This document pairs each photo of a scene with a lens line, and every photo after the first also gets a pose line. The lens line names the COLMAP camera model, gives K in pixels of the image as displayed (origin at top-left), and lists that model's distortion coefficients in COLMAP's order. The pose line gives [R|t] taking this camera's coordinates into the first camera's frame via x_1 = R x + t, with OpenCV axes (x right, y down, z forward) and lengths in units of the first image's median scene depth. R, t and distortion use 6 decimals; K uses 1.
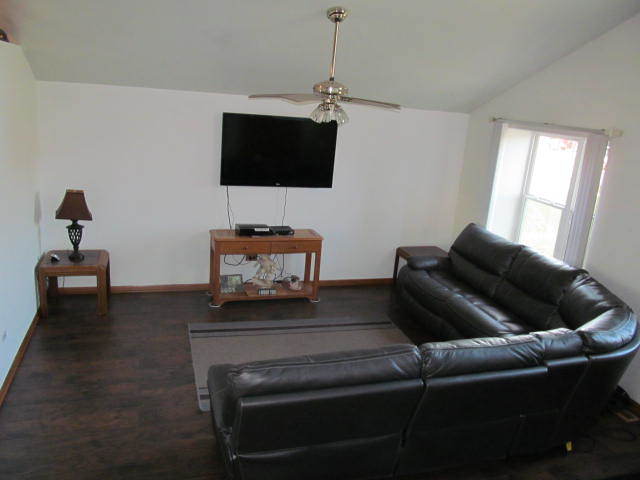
lens RADIAL K [[528.5, 0, 320.0], [0, 528.5, 240.0], [0, 0, 1]] dist [-0.043911, -0.001443]
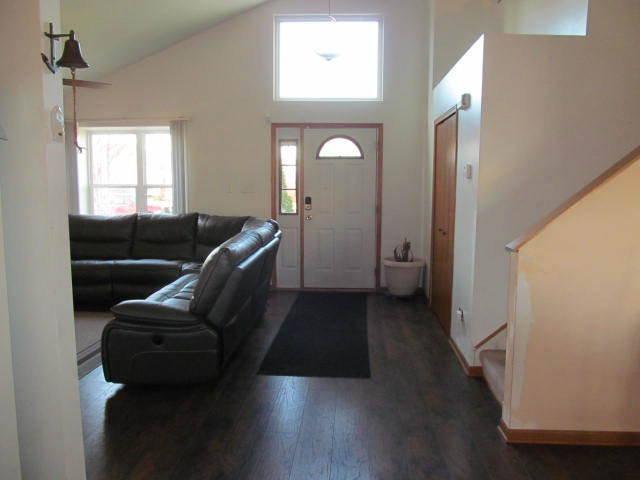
lens RADIAL K [[528.5, 0, 320.0], [0, 528.5, 240.0], [0, 0, 1]] dist [-0.043911, -0.001443]
pose [[0.370467, -0.191228, 0.908948, -0.540860], [0.270562, 0.958359, 0.091348, 0.069825], [-0.888567, 0.212085, 0.406779, 0.100228]]
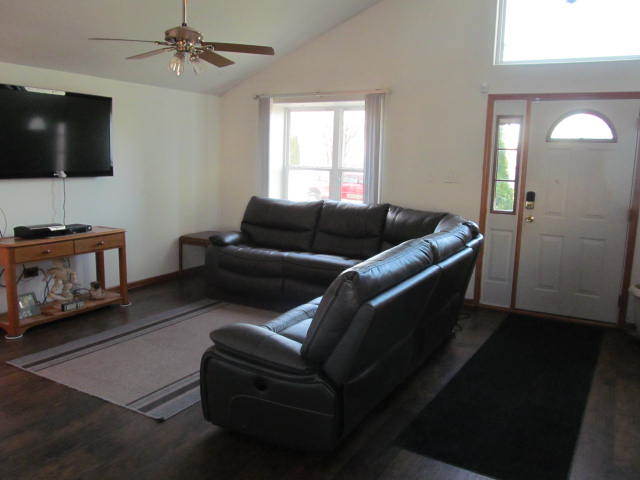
lens RADIAL K [[528.5, 0, 320.0], [0, 528.5, 240.0], [0, 0, 1]] dist [-0.043911, -0.001443]
pose [[0.739579, -0.171225, 0.650926, -0.326781], [0.212307, 0.977075, 0.015797, 0.068343], [-0.638709, 0.126513, 0.758977, 0.145126]]
